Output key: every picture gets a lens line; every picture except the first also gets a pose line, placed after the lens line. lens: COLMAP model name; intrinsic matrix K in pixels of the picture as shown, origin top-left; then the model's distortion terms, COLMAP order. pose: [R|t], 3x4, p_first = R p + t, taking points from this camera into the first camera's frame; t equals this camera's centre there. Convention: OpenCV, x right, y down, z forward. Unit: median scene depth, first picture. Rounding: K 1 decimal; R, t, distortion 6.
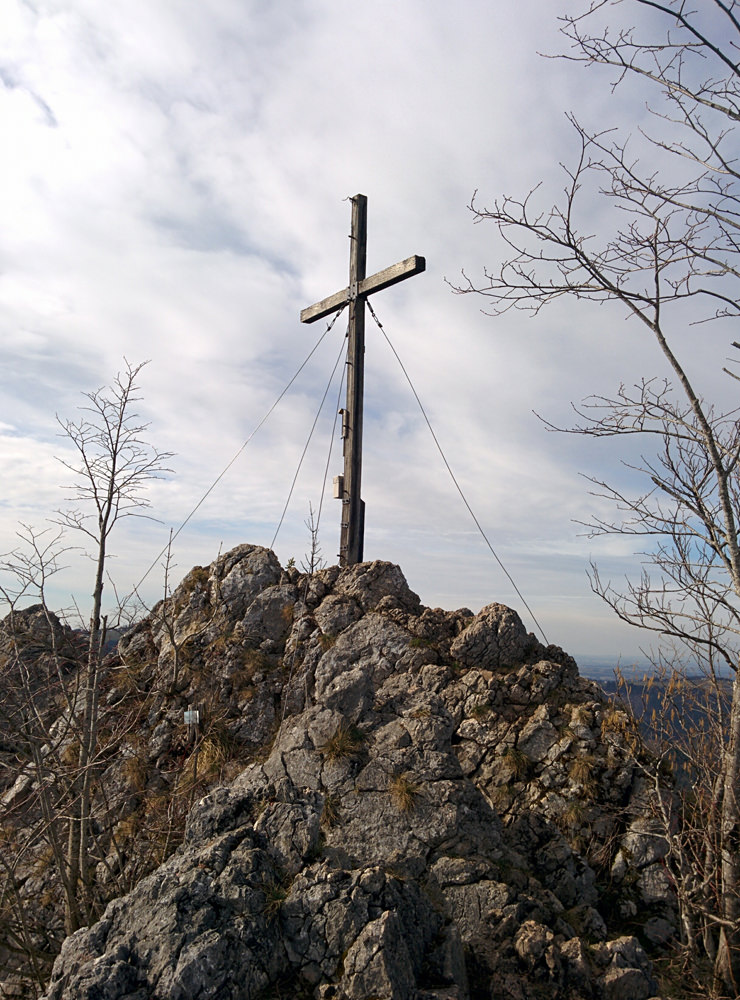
lens RADIAL K [[873.0, 0, 351.2], [0, 873.0, 509.7], [0, 0, 1]] dist [0.085564, -0.108805]
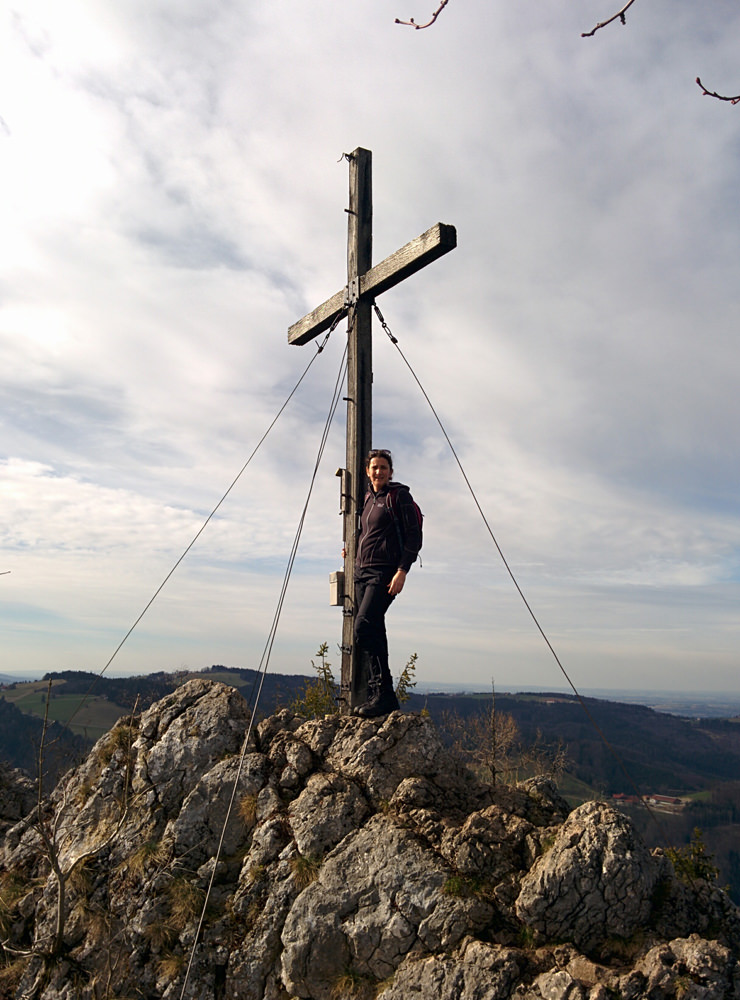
lens RADIAL K [[873.0, 0, 359.0], [0, 873.0, 520.7], [0, 0, 1]] dist [0.085564, -0.108805]
pose [[0.996552, -0.031609, -0.076715, 0.069143], [0.029262, 0.999075, -0.031524, -0.072180], [0.077641, 0.029171, 0.996555, 0.454641]]
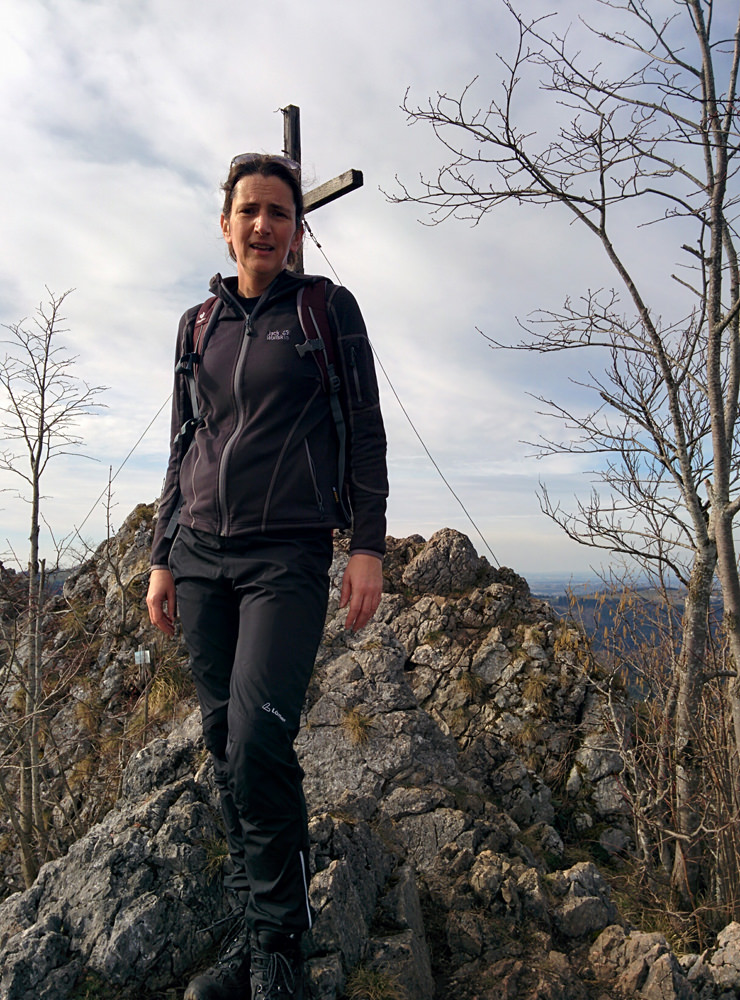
lens RADIAL K [[873.0, 0, 342.0], [0, 873.0, 499.7], [0, 0, 1]] dist [0.085564, -0.108805]
pose [[0.998206, -0.042643, 0.042033, 0.007988], [0.039597, 0.996703, 0.070814, 0.000162], [-0.044914, -0.069022, 0.996604, 0.026034]]
